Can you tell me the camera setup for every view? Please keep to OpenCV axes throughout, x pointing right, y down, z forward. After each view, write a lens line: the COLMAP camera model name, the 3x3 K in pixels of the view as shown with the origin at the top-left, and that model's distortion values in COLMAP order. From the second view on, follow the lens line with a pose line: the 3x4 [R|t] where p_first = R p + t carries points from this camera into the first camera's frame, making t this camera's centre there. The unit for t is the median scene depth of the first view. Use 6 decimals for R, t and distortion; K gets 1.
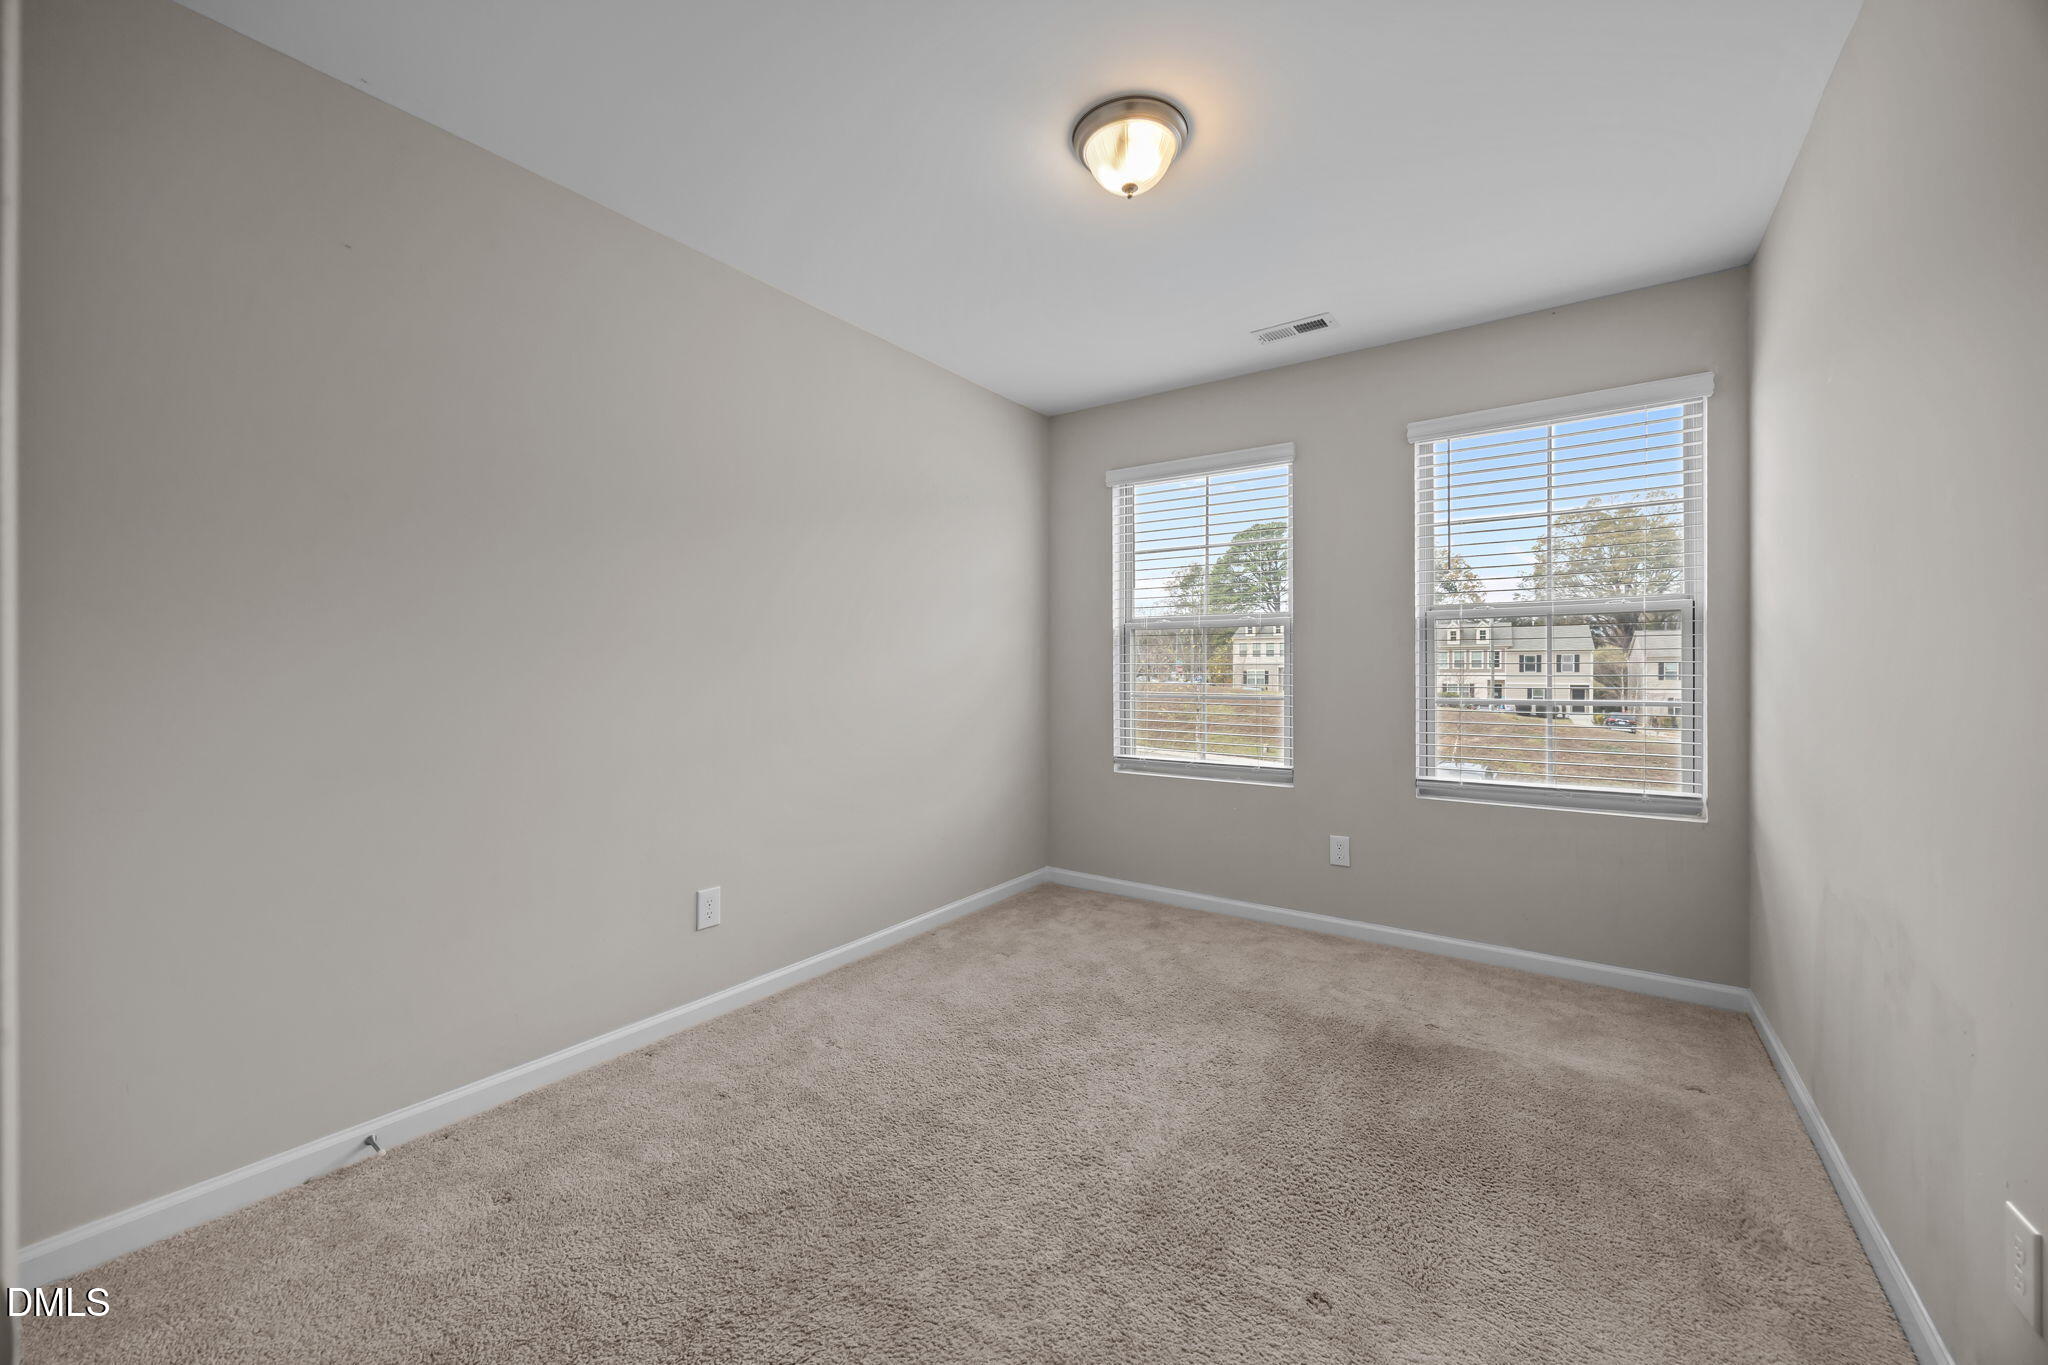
lens RADIAL K [[862.4, 0, 1024.0], [0, 862.4, 682.5], [0, 0, 1]] dist [0.022691, -0.000080]
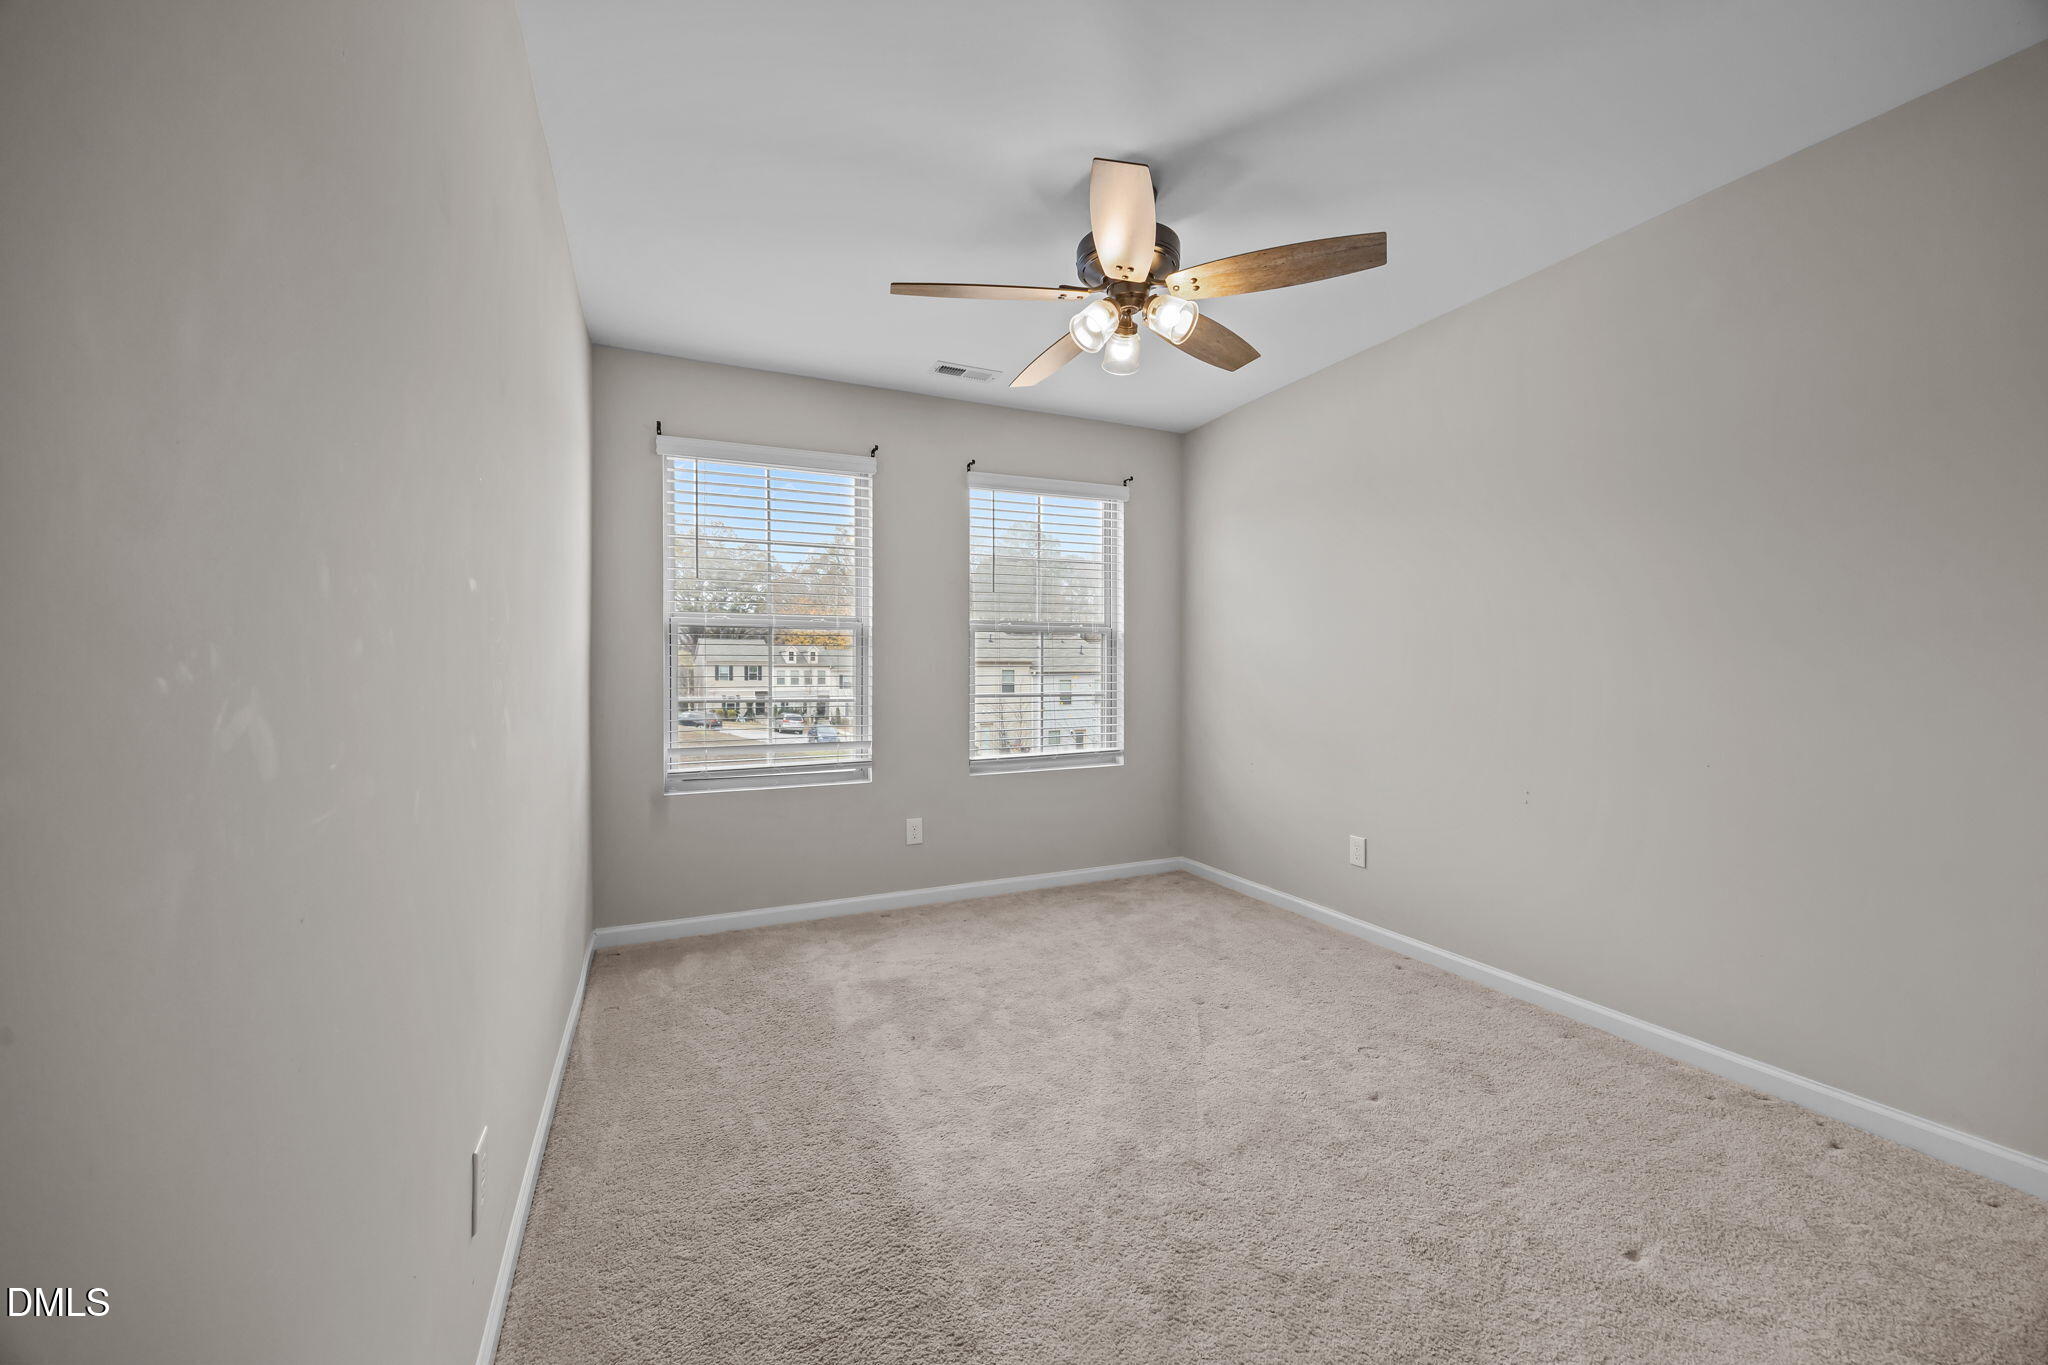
lens RADIAL K [[798.4, 0, 1044.9], [0, 798.4, 673.3], [0, 0, 1]] dist [0.002489, 0.000011]
pose [[0.459053, -0.003934, 0.888400, -0.385594], [0.015560, 0.999872, -0.003612, -0.004249], [-0.888273, 0.015482, 0.459056, 0.292291]]
